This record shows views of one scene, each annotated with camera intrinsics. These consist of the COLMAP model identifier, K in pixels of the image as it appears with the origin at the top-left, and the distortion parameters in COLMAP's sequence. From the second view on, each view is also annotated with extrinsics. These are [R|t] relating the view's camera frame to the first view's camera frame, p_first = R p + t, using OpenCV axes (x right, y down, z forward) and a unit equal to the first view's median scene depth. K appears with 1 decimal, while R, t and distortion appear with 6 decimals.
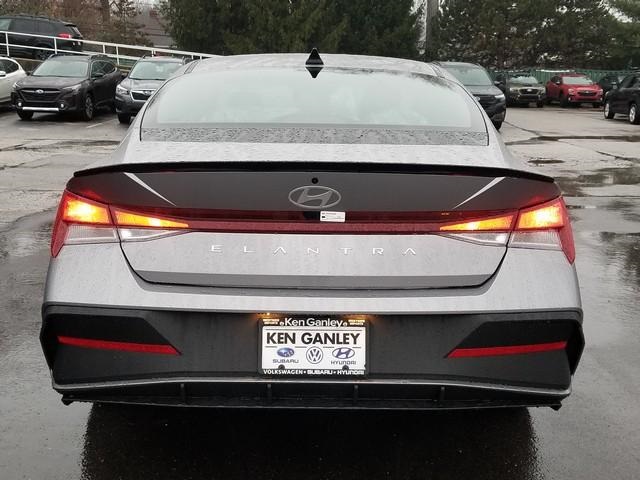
lens RADIAL K [[716.1, 0, 320.0], [0, 716.1, 240.0], [0, 0, 1]] dist [0.148515, -0.427074]
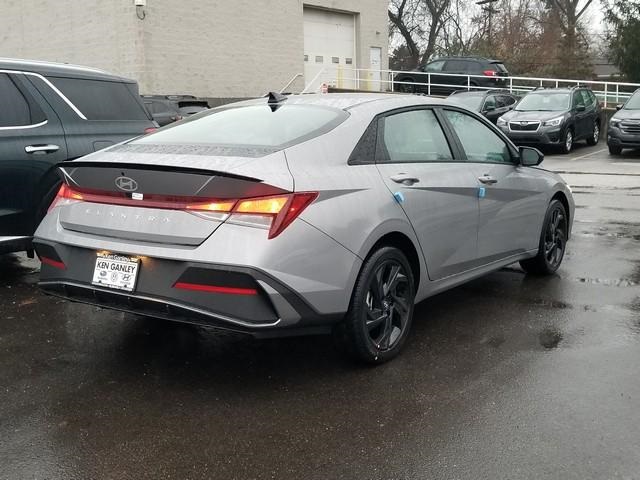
lens RADIAL K [[716.1, 0, 320.0], [0, 716.1, 240.0], [0, 0, 1]] dist [0.148515, -0.427074]
pose [[0.817166, 0.075593, -0.571424, 0.137520], [-0.099685, 0.994959, -0.010934, 0.004548], [0.567717, 0.065897, 0.820582, -0.012647]]
